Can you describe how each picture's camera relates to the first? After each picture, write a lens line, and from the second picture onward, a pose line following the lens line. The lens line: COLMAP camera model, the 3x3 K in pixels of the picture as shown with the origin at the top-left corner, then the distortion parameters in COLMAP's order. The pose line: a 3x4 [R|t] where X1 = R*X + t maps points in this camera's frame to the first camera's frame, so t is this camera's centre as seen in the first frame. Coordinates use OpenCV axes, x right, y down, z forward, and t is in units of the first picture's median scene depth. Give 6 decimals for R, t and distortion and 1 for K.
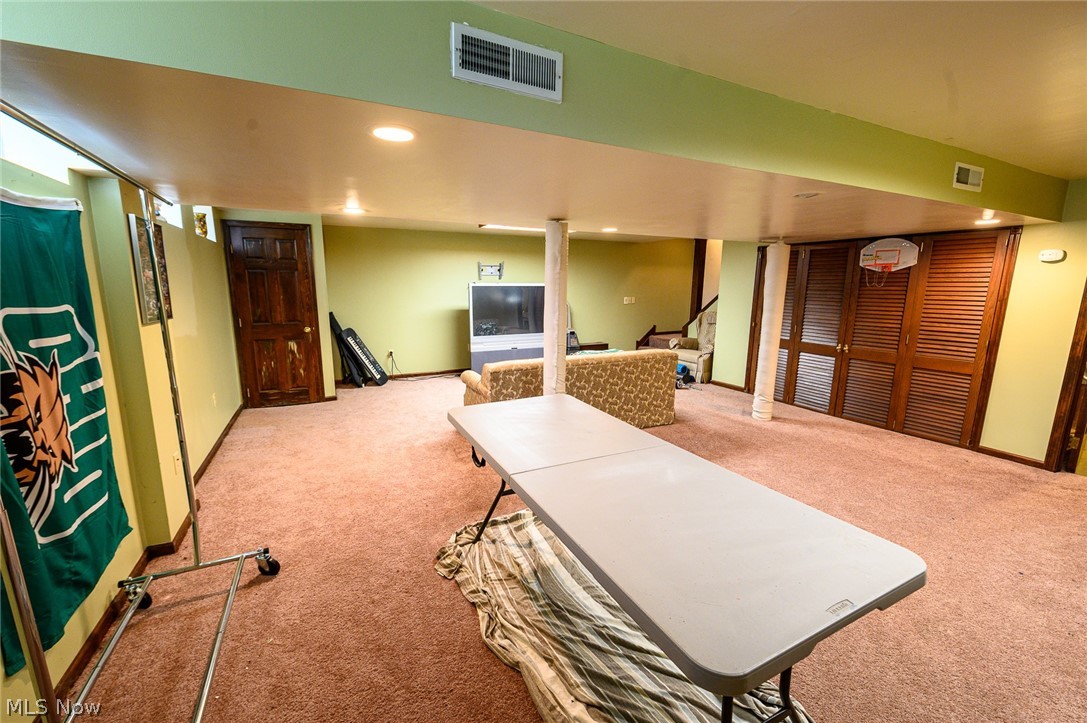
lens RADIAL K [[436.7, 0, 542.2], [0, 436.7, 363.6], [0, 0, 1]] dist [-0.003465, -0.000667]
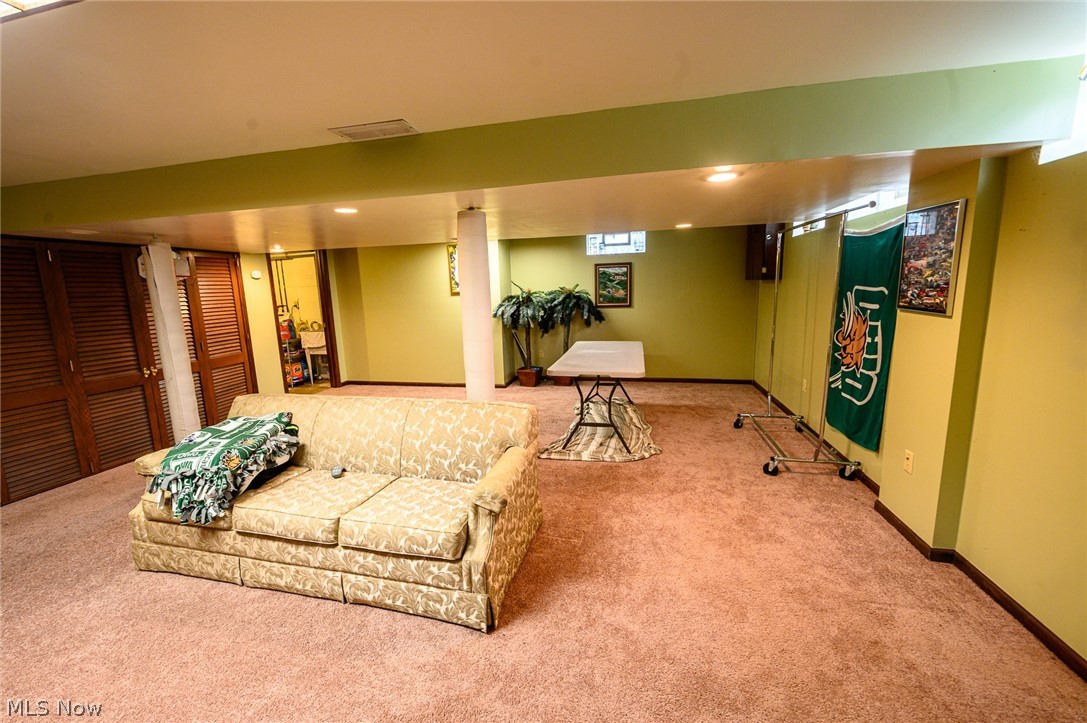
lens RADIAL K [[436.7, 0, 541.2], [0, 436.7, 364.9], [0, 0, 1]] dist [-0.003465, -0.000667]
pose [[-0.762936, -0.086765, 0.640625, -1.188503], [0.142945, 0.943783, 0.298061, -0.533428], [-0.630473, 0.318975, -0.707643, 3.075375]]
